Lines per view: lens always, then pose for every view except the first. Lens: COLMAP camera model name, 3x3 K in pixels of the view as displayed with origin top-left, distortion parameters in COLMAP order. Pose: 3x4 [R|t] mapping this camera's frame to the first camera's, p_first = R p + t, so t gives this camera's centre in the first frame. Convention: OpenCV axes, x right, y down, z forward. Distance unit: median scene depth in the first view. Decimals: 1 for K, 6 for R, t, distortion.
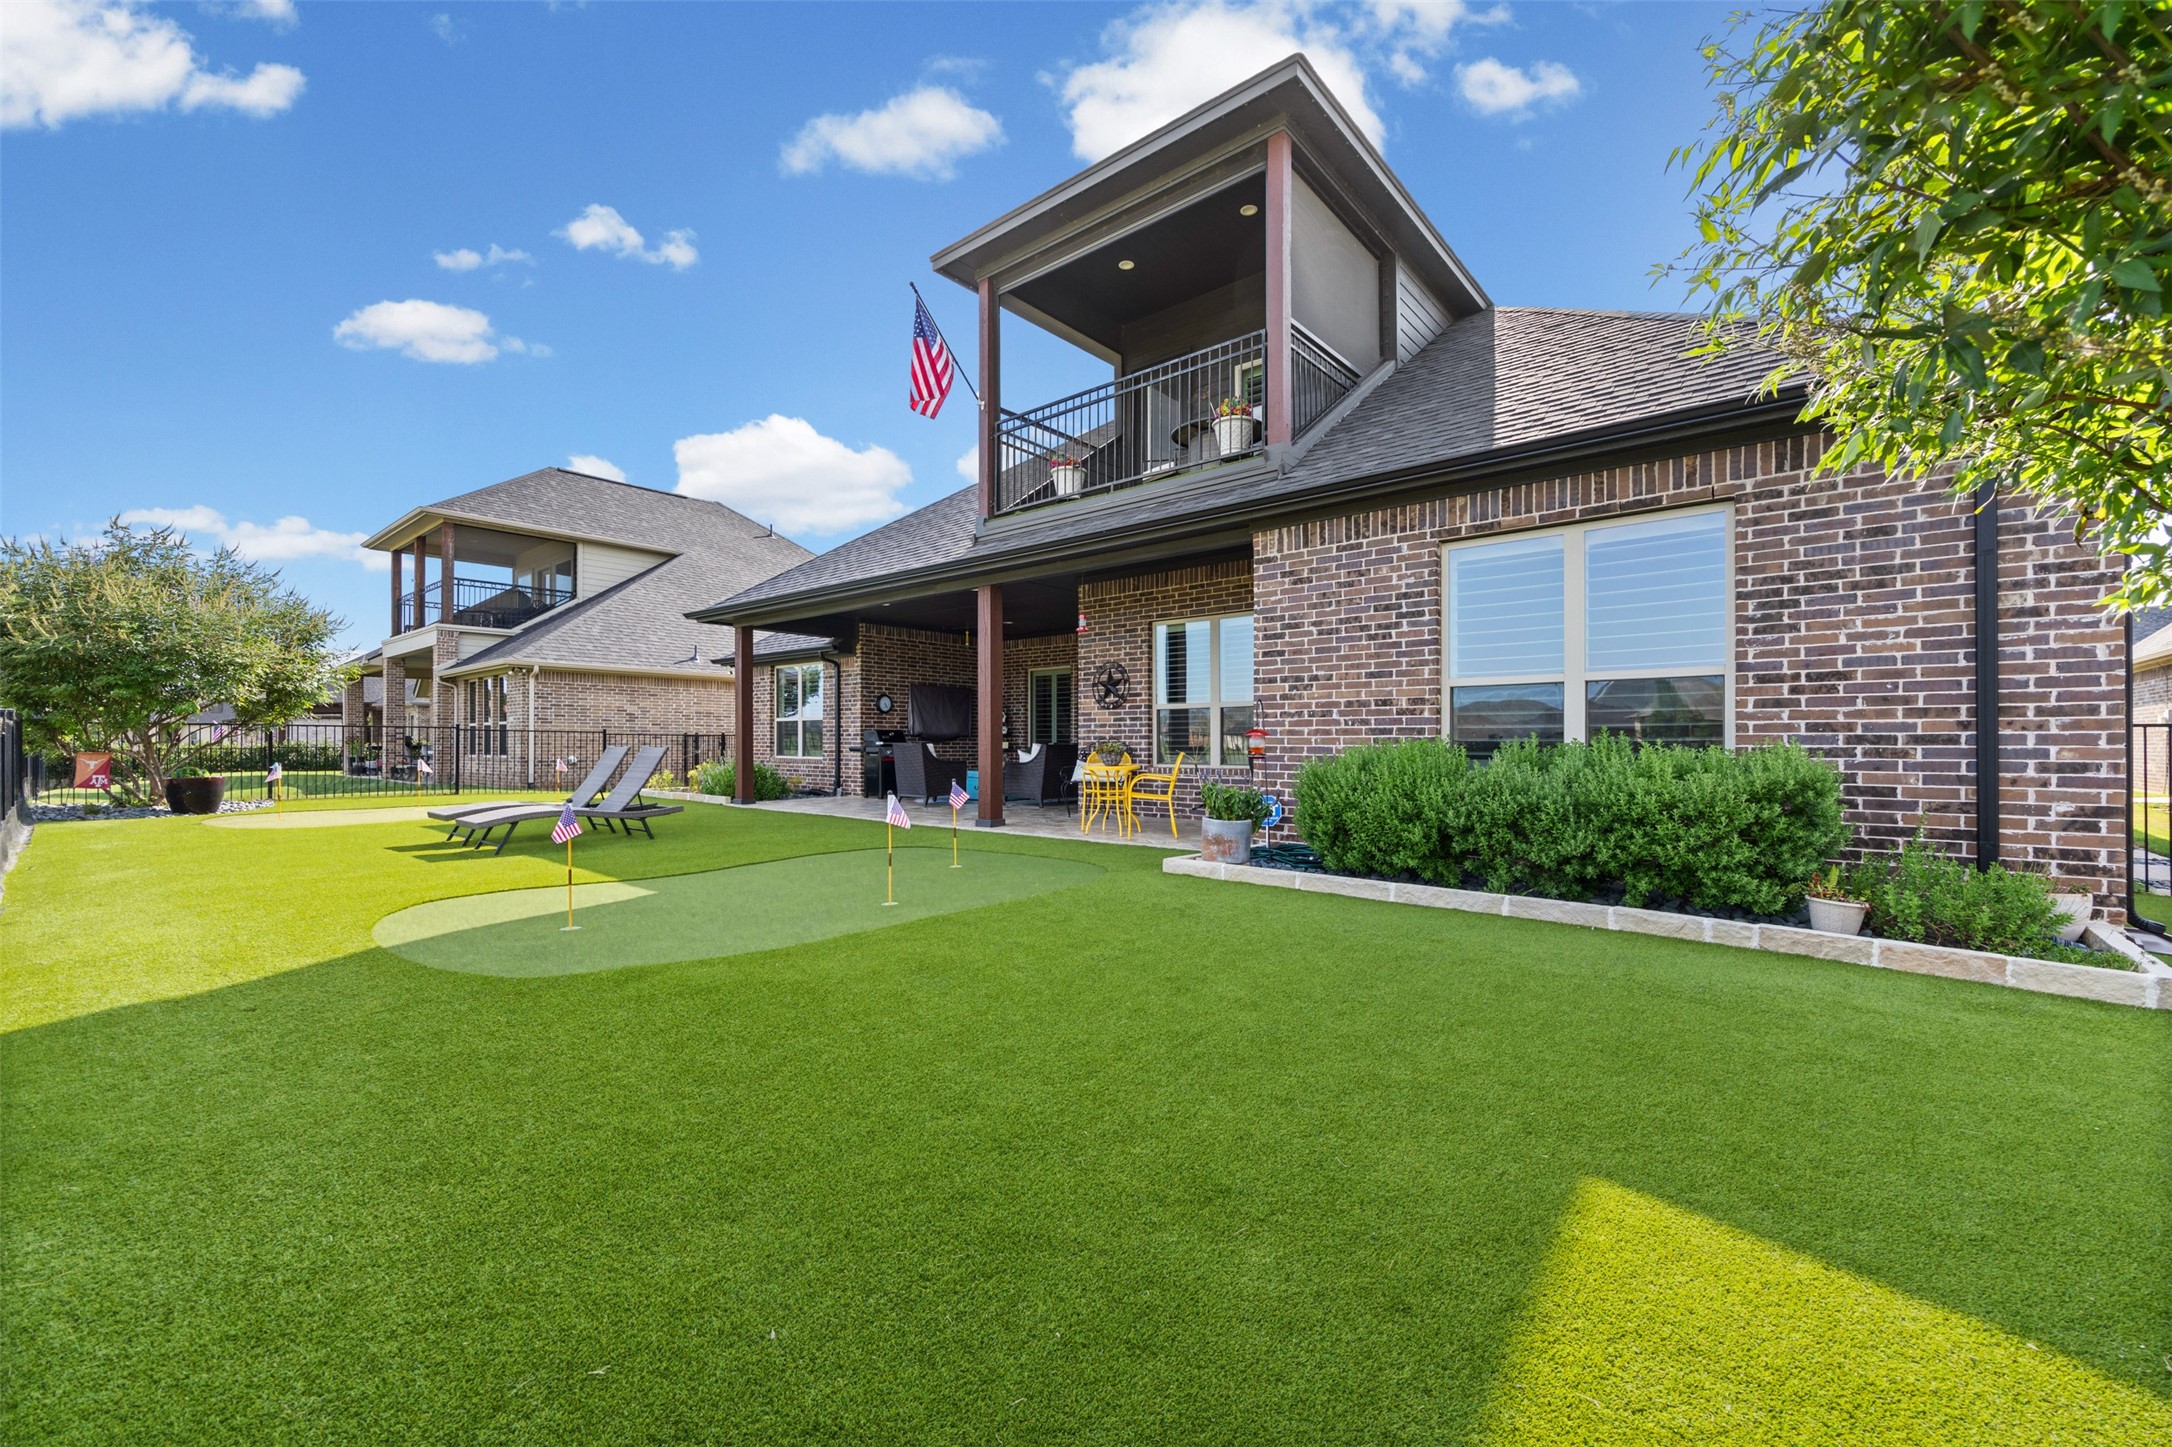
lens RADIAL K [[876.0, 0, 1080.8], [0, 876.0, 729.2], [0, 0, 1]] dist [-0.000110, -0.000101]
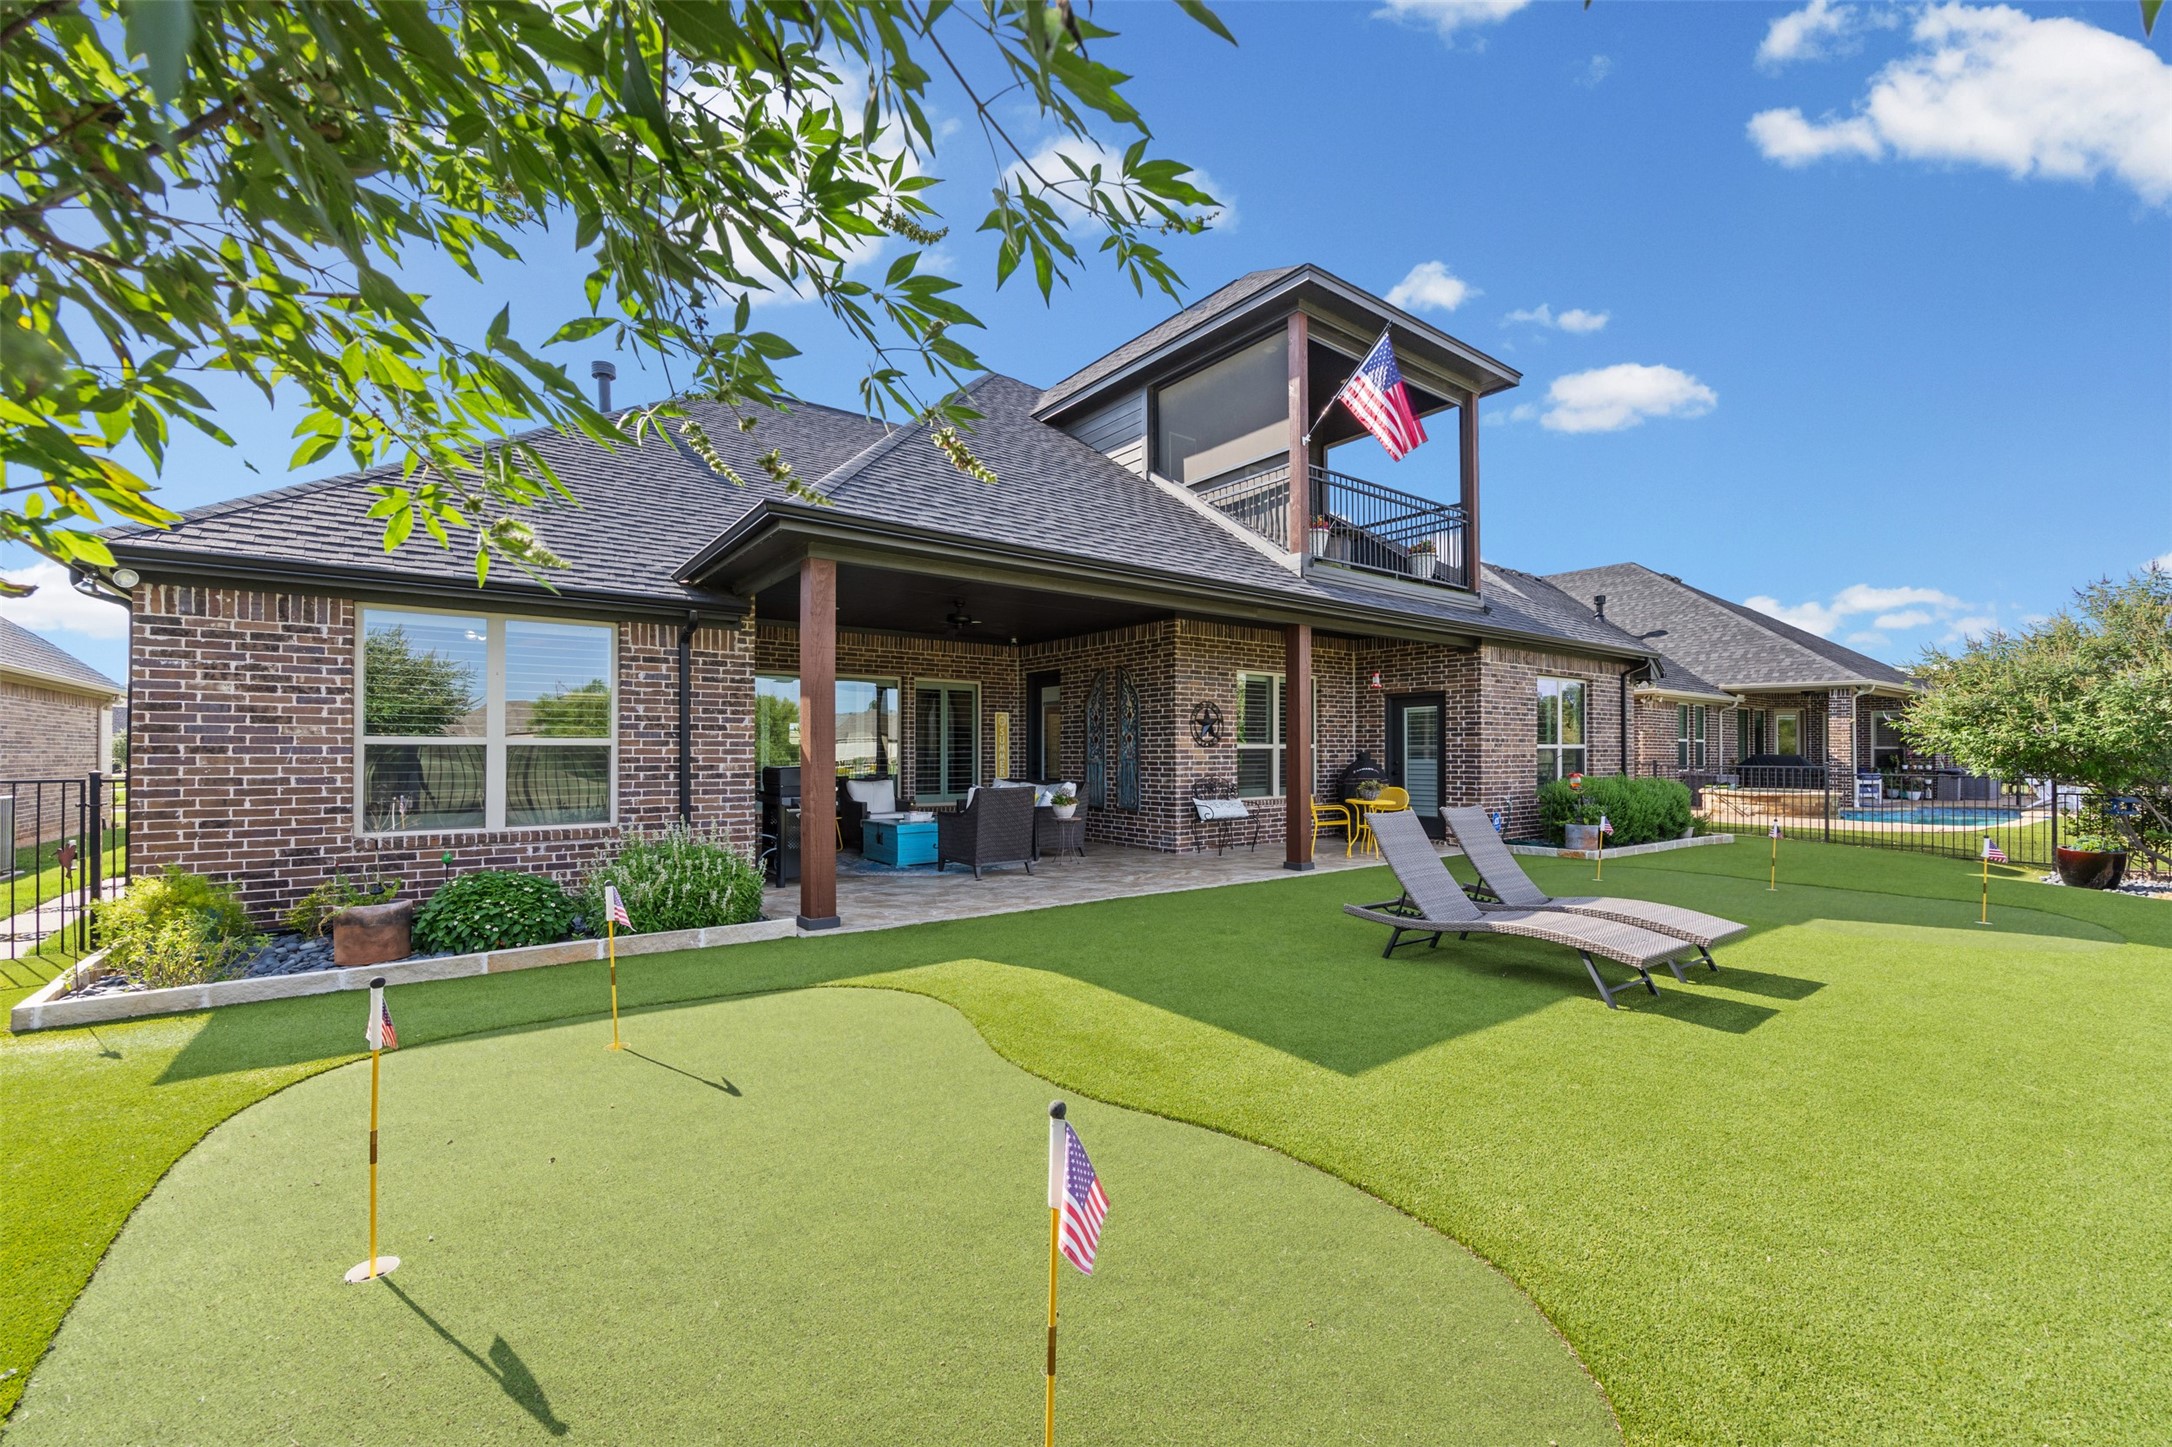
lens RADIAL K [[876.0, 0, 1080.8], [0, 876.0, 729.2], [0, 0, 1]] dist [-0.000110, -0.000101]
pose [[0.217702, 0.026316, 0.975660, -0.989959], [-0.015656, 0.999602, -0.023469, -0.017181], [-0.975890, -0.010166, 0.218028, 0.908172]]
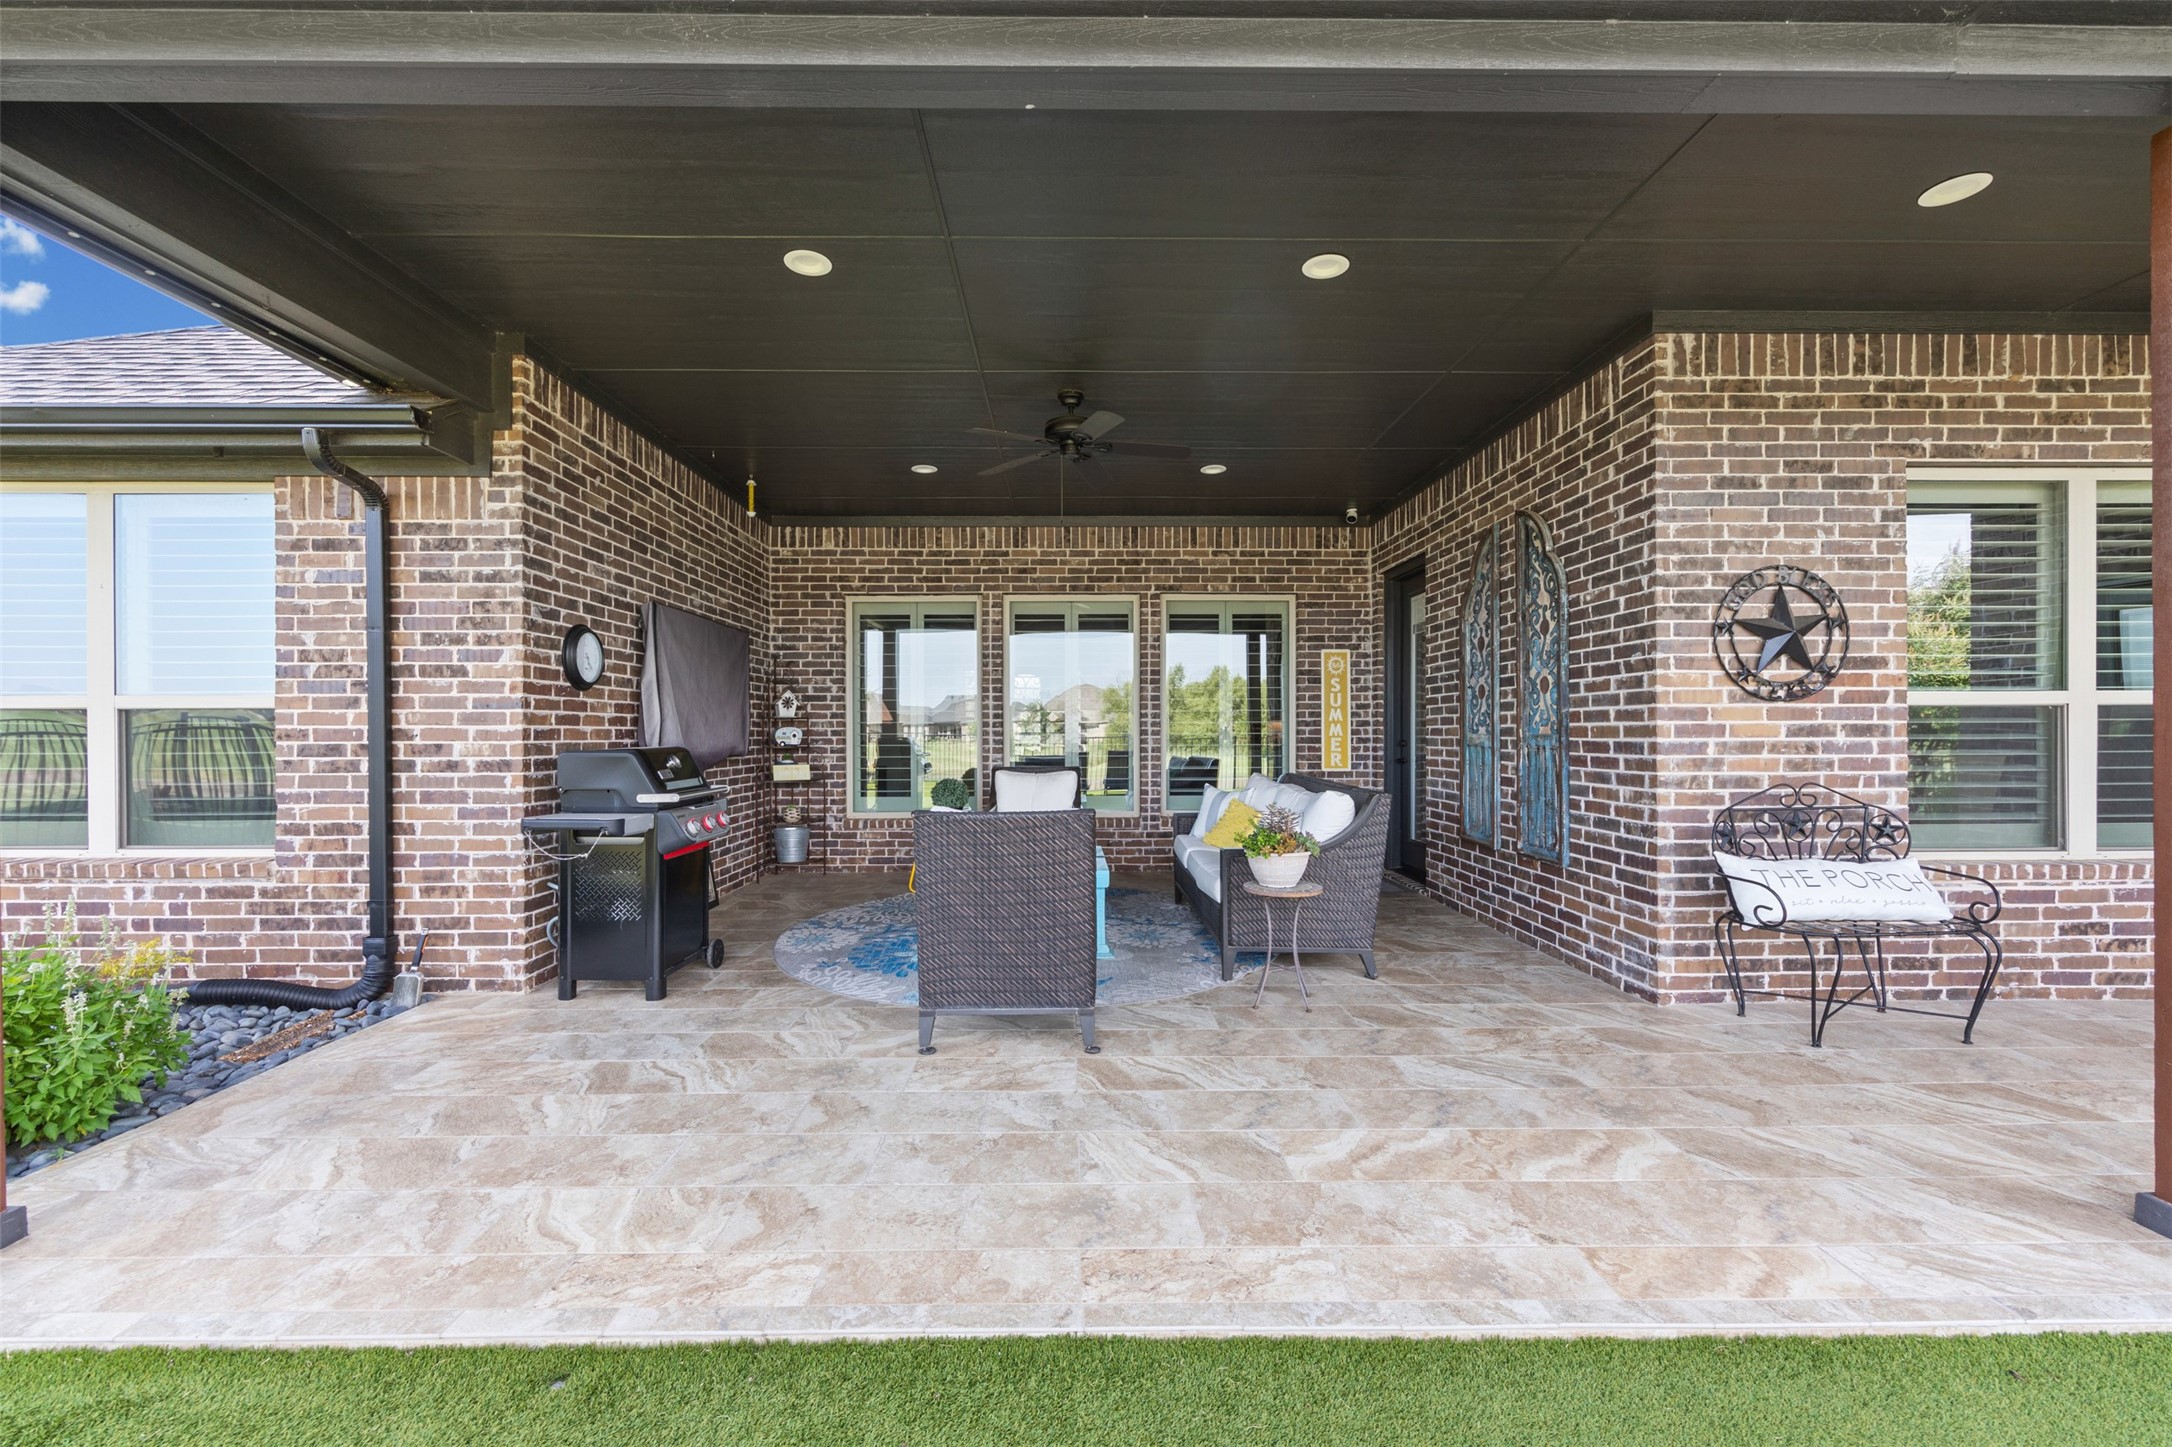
lens RADIAL K [[876.0, 0, 1080.8], [0, 876.0, 729.2], [0, 0, 1]] dist [-0.000110, -0.000101]
pose [[0.752995, -0.001131, 0.658025, -0.399993], [-0.008427, 0.999900, 0.011362, -0.012960], [-0.657972, -0.014100, 0.752910, 0.908182]]
